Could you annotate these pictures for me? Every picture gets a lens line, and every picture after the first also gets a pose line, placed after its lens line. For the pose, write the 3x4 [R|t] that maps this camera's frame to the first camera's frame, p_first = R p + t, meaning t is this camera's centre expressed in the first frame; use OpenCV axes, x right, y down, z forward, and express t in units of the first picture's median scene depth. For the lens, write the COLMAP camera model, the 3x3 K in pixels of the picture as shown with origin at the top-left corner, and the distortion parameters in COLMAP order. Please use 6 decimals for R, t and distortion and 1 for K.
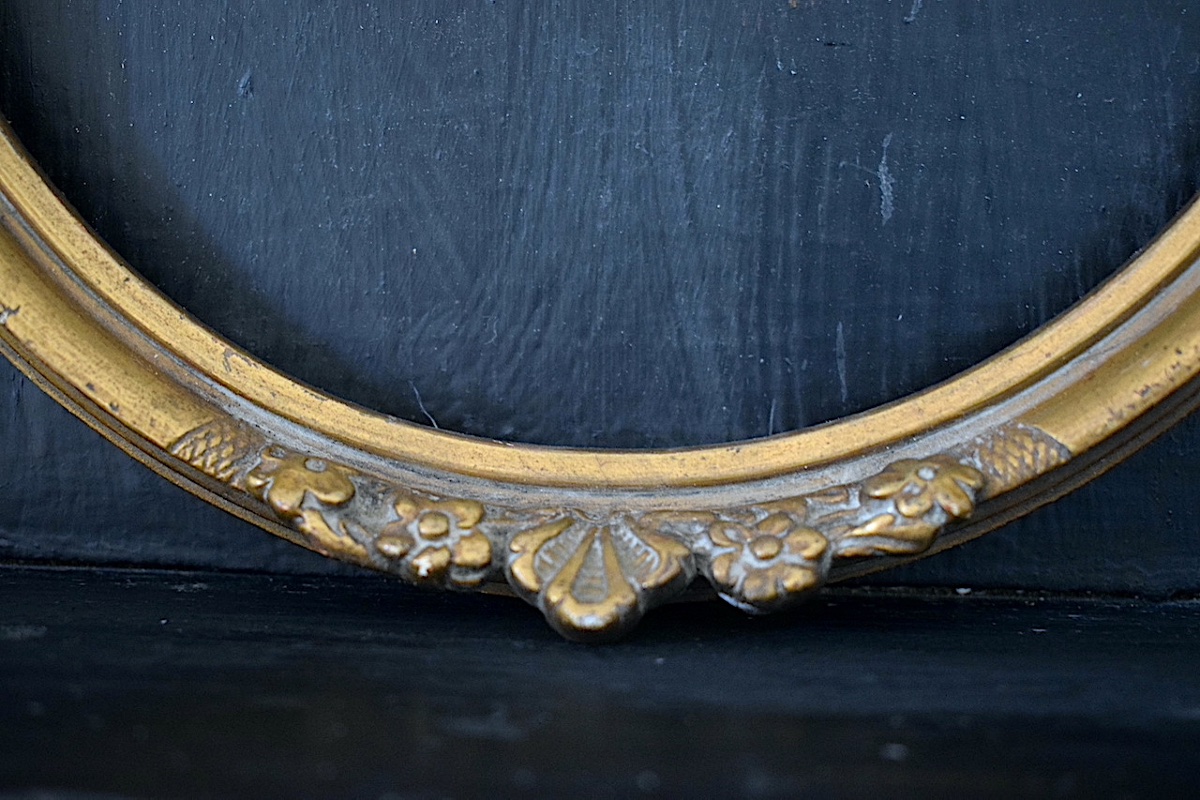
lens RADIAL K [[1912.3, 0, 597.3], [0, 1912.3, 401.1], [0, 0, 1]] dist [-0.021225, 0.000000]
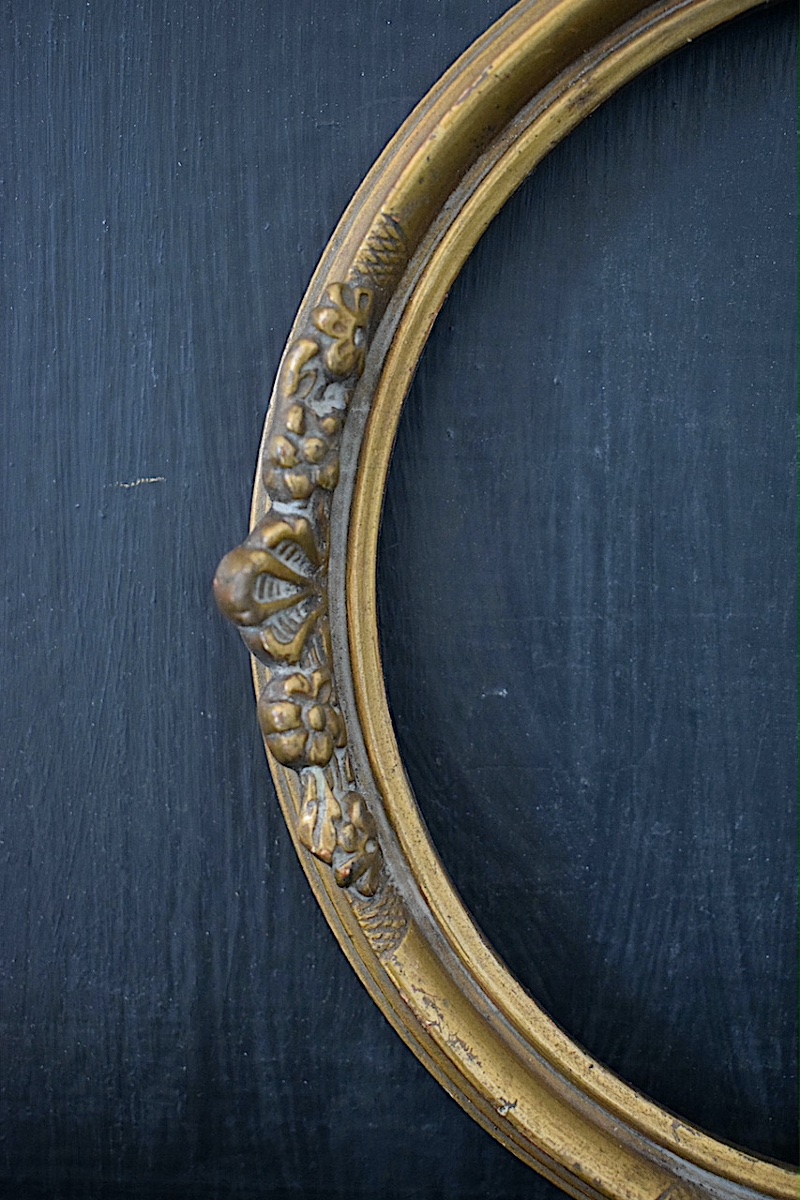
lens RADIAL K [[1912.3, 0, 399.7], [0, 1912.3, 603.5], [0, 0, 1]] dist [-0.021225, 0.000000]
pose [[0.999744, -0.021662, 0.006561, -0.376786], [0.021979, 0.998353, -0.052987, -0.300028], [-0.005402, 0.053117, 0.998574, -0.221072]]
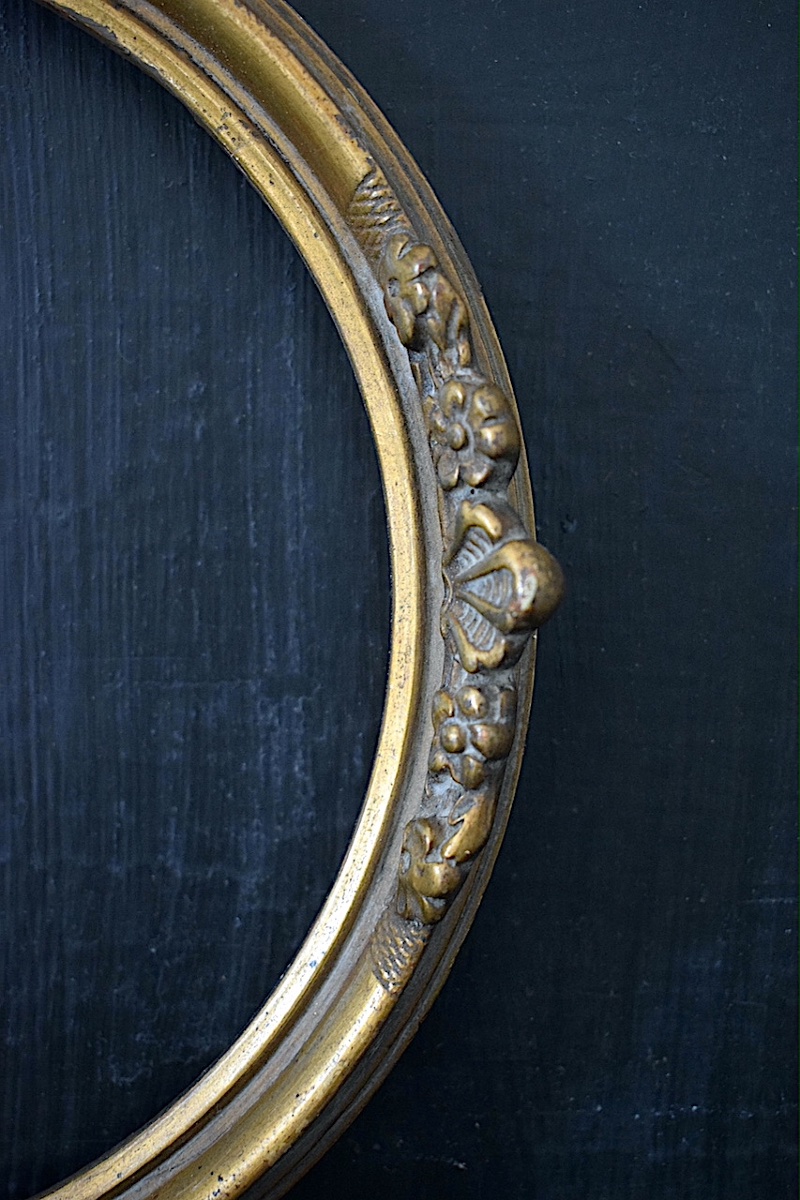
lens RADIAL K [[1912.3, 0, 397.7], [0, 1912.3, 600.7], [0, 0, 1]] dist [-0.021225, 0.000000]
pose [[0.998624, -0.051986, -0.006946, 0.423779], [0.051457, 0.996746, -0.062053, -0.279149], [0.010150, 0.061610, 0.998049, -0.114700]]
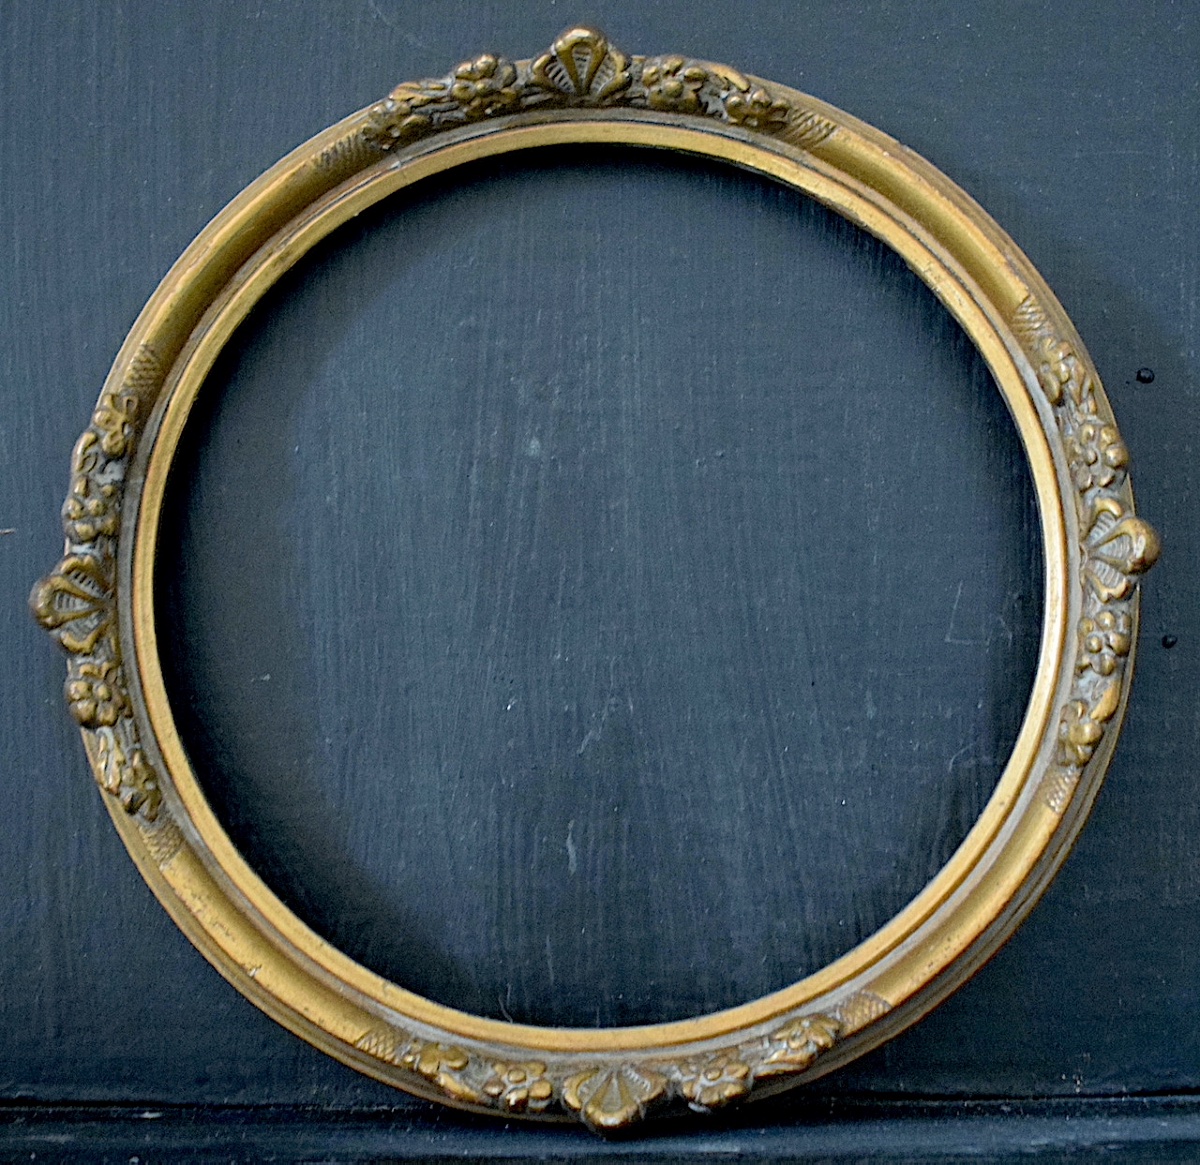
lens RADIAL K [[3116.4, 0, 684.9], [0, 3116.4, 552.7], [0, 0, 1]] dist [0.052737, 0.000000]
pose [[0.997253, -0.074066, -0.000626, 0.096392], [0.072643, 0.979674, -0.186981, 0.135336], [0.014462, 0.186422, 0.982363, -1.753062]]
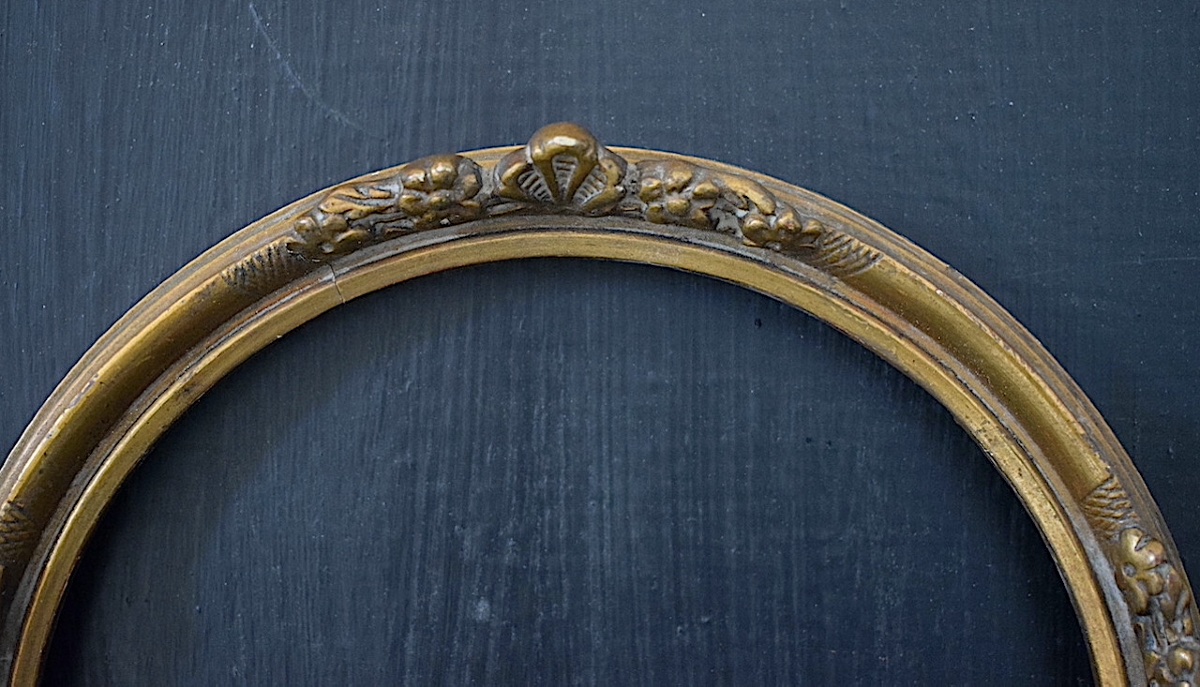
lens RADIAL K [[1992.6, 0, 601.2], [0, 1992.6, 340.3], [0, 0, 1]] dist [0.020087, 0.000000]
pose [[0.998871, -0.046234, 0.010870, 0.040877], [0.046979, 0.995433, -0.083099, -0.577476], [-0.006979, 0.083516, 0.996482, -0.503136]]
